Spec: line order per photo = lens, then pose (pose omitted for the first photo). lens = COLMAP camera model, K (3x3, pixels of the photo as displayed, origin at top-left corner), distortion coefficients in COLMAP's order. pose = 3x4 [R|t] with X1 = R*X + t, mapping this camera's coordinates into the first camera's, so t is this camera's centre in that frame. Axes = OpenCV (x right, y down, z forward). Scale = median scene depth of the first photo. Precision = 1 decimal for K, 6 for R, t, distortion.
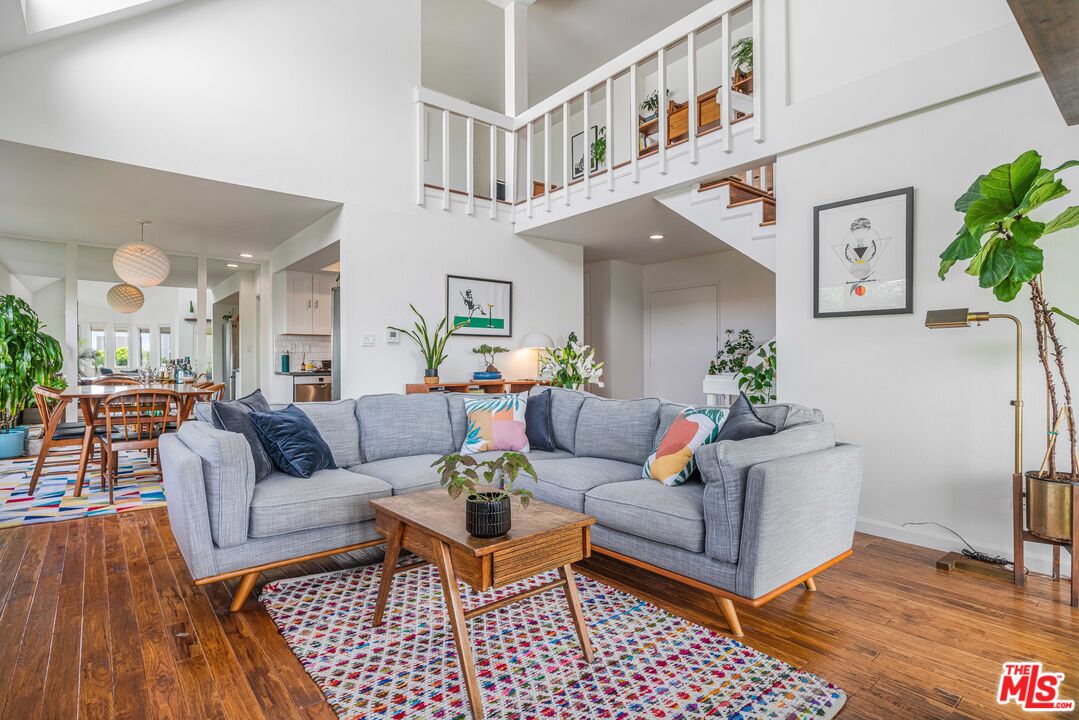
lens RADIAL K [[506.9, 0, 566.3], [0, 506.9, 363.1], [0, 0, 1]] dist [-0.018186, 0.000352]
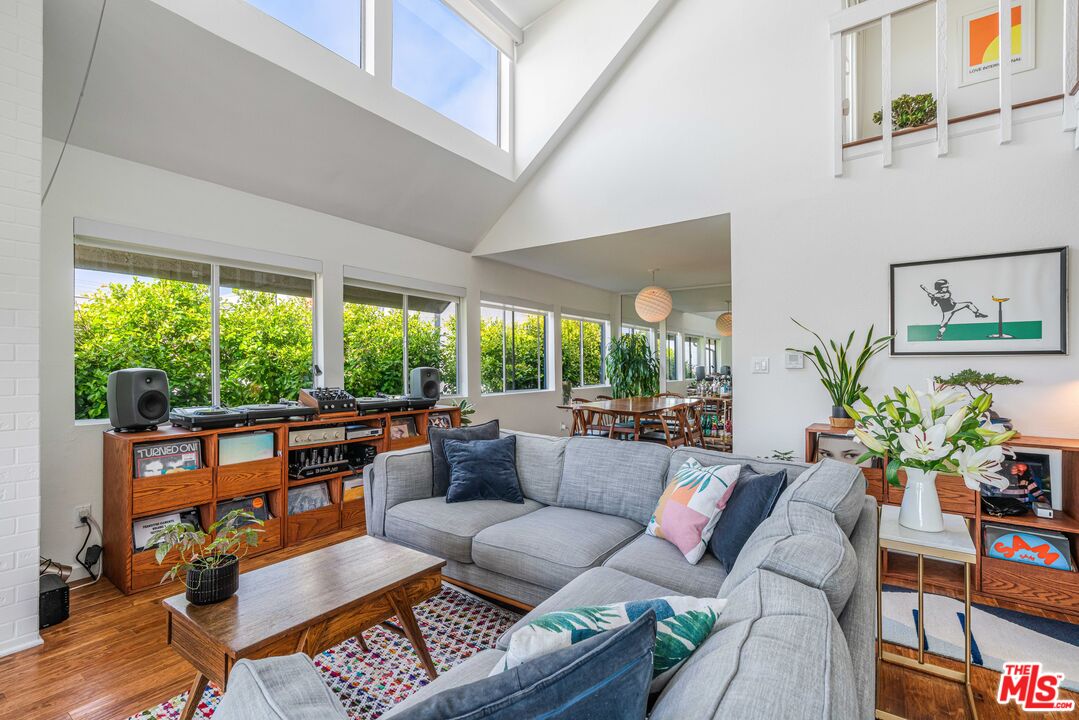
lens RADIAL K [[502.2, 0, 536.1], [0, 502.2, 353.9], [0, 0, 1]] dist [-0.016497, 0.001911]
pose [[0.226867, -0.016198, -0.973791, 0.281075], [-0.008849, 0.999786, -0.018692, -0.040096], [0.973886, 0.012858, 0.226675, 0.391540]]
